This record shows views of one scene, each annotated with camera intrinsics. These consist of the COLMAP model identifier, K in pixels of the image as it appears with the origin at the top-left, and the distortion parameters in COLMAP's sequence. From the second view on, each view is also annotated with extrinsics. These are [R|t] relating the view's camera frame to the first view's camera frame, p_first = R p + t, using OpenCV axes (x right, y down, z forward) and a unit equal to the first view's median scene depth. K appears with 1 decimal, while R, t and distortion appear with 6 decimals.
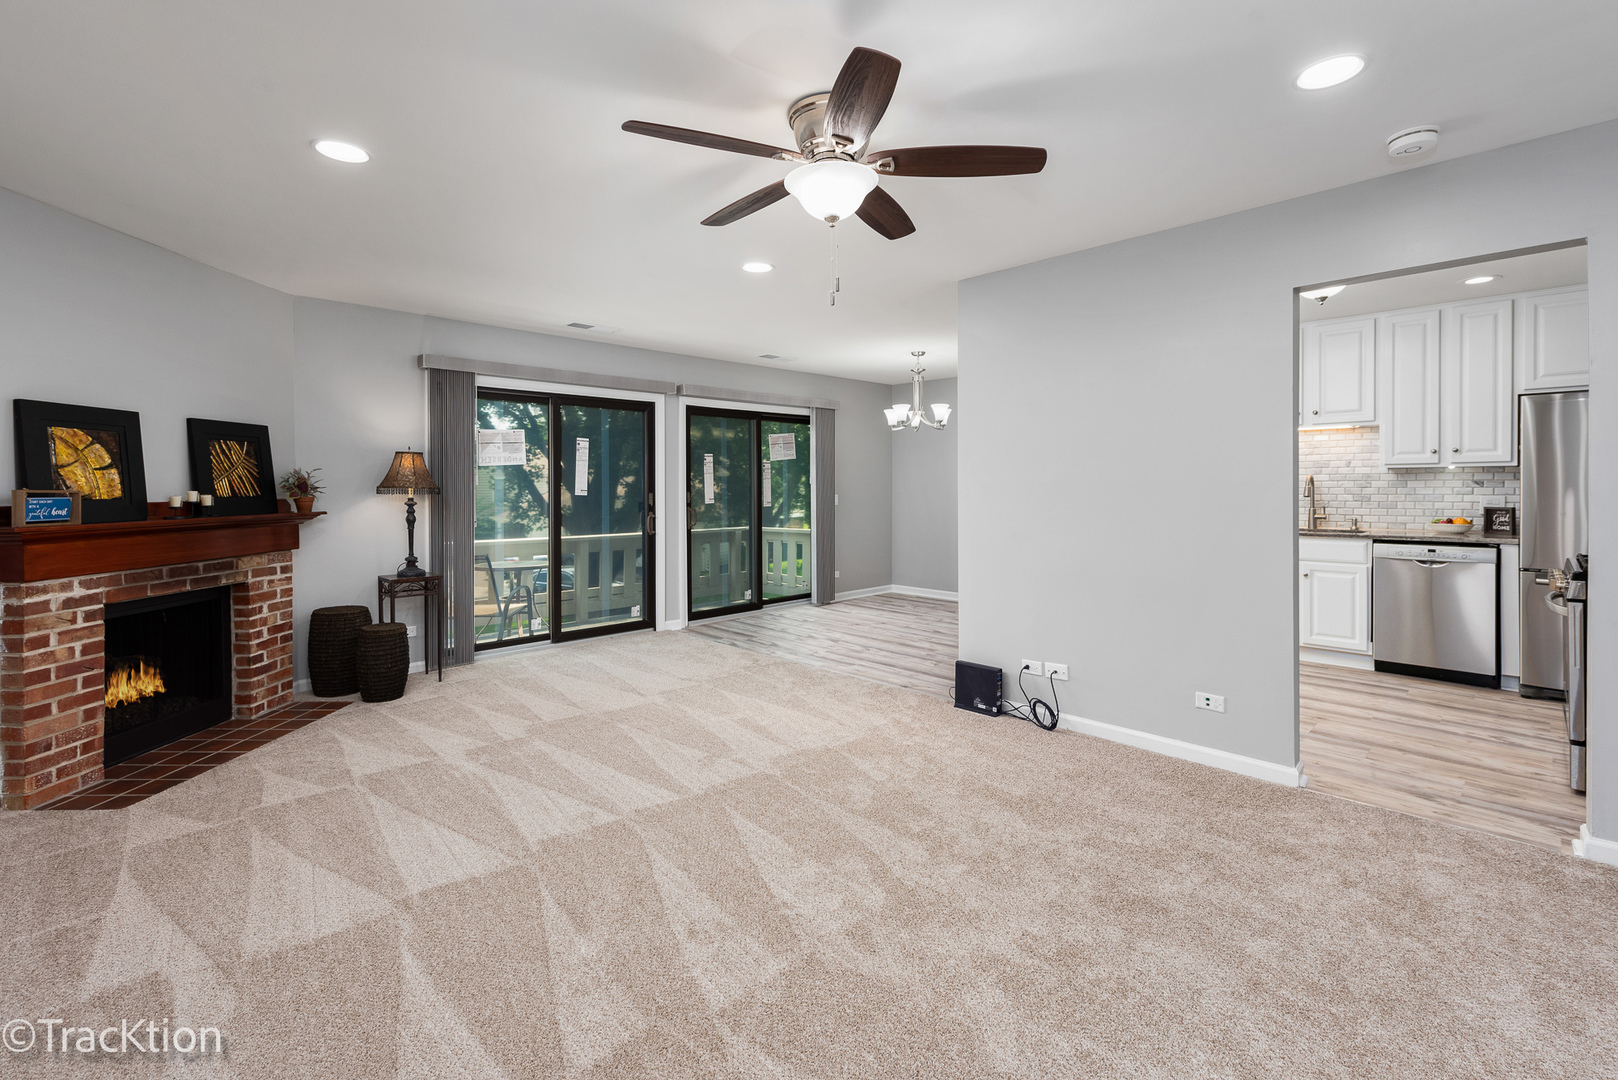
lens RADIAL K [[721.3, 0, 818.0], [0, 721.3, 488.4], [0, 0, 1]] dist [-0.000301, -0.000769]
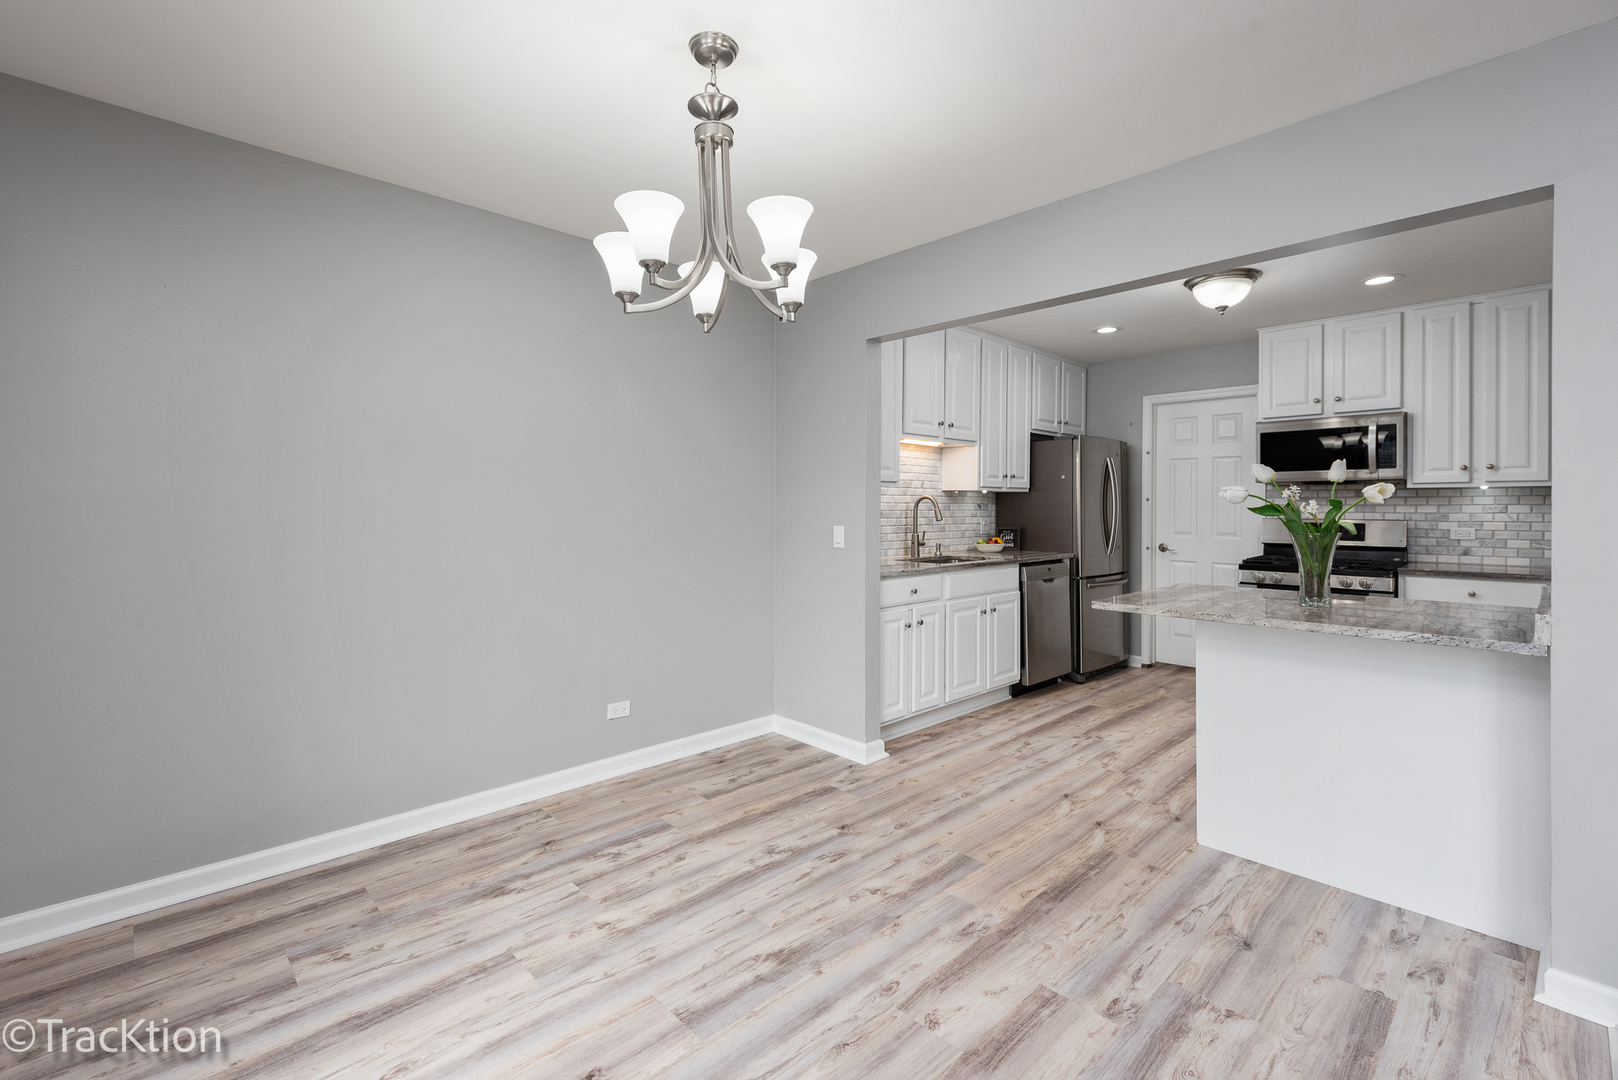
lens RADIAL K [[713.0, 0, 811.1], [0, 713.0, 509.5], [0, 0, 1]] dist [0.005041, -0.001112]
pose [[0.018848, 0.001290, 0.999822, -0.247276], [0.000991, 0.999999, -0.001309, -0.001086], [-0.999822, 0.001015, 0.018847, 1.584832]]
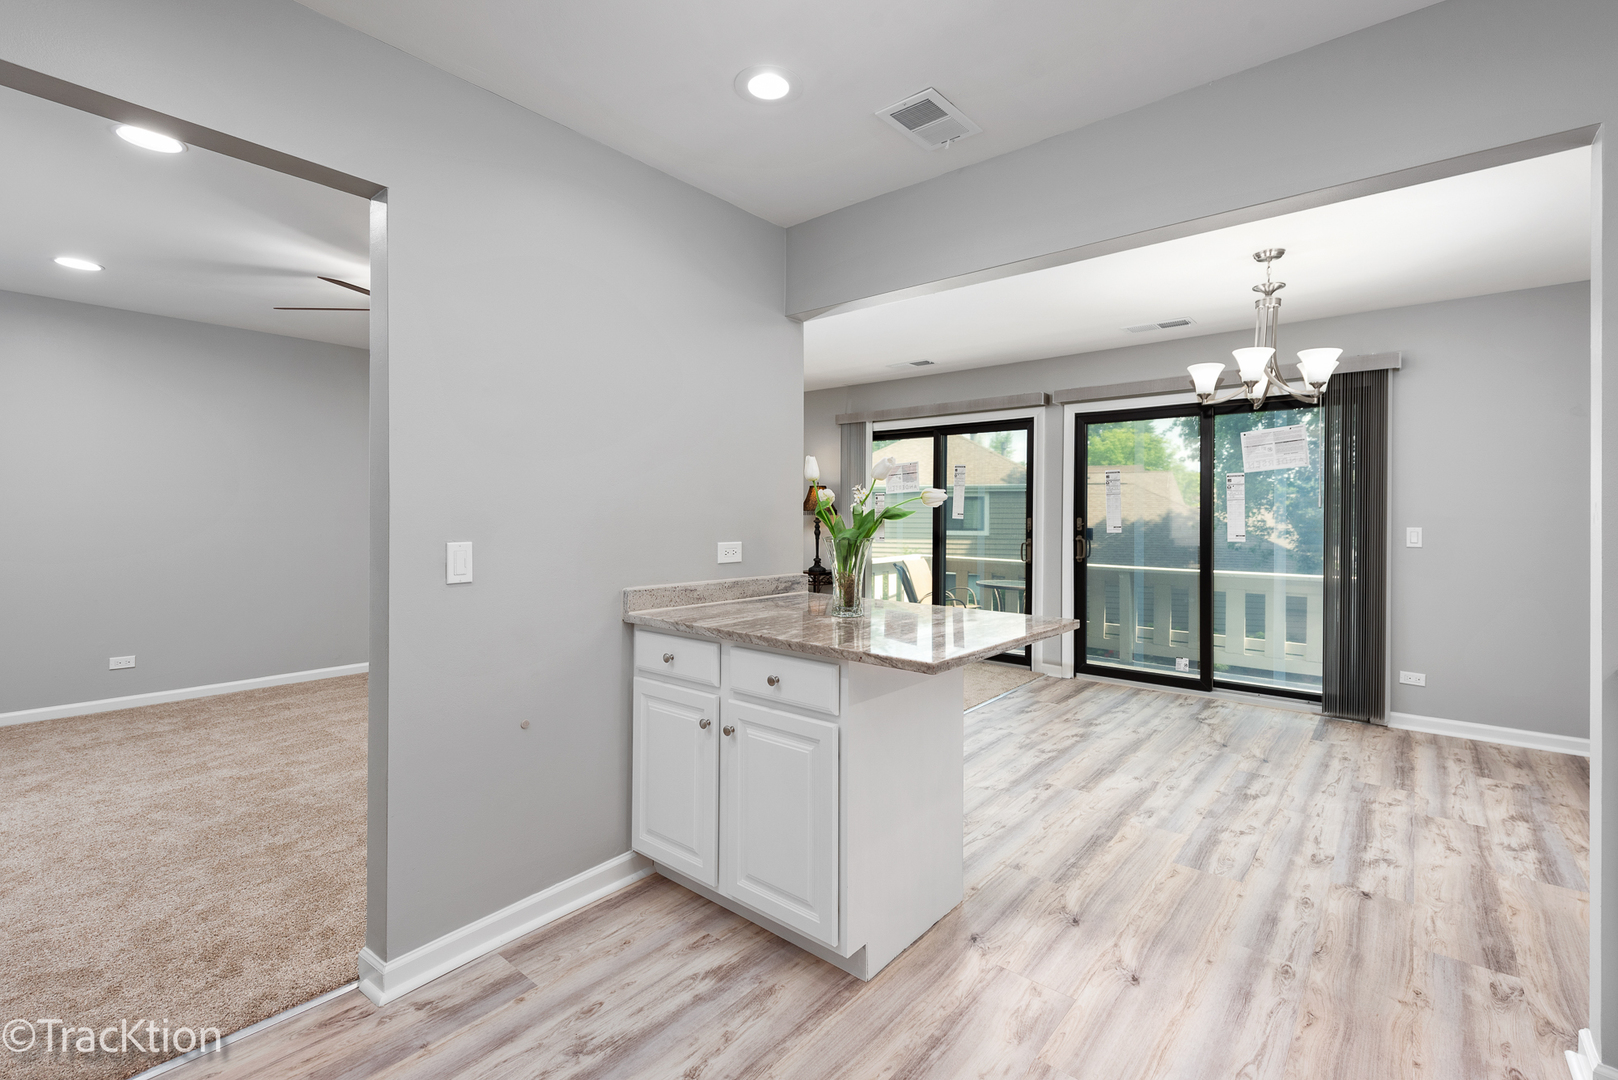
lens RADIAL K [[713.0, 0, 811.1], [0, 713.0, 509.5], [0, 0, 1]] dist [0.005041, -0.001112]
pose [[0.086177, 0.000981, -0.996279, 1.039762], [-0.006988, 0.999976, 0.000380, -0.004100], [0.996255, 0.006929, 0.086182, 1.042944]]
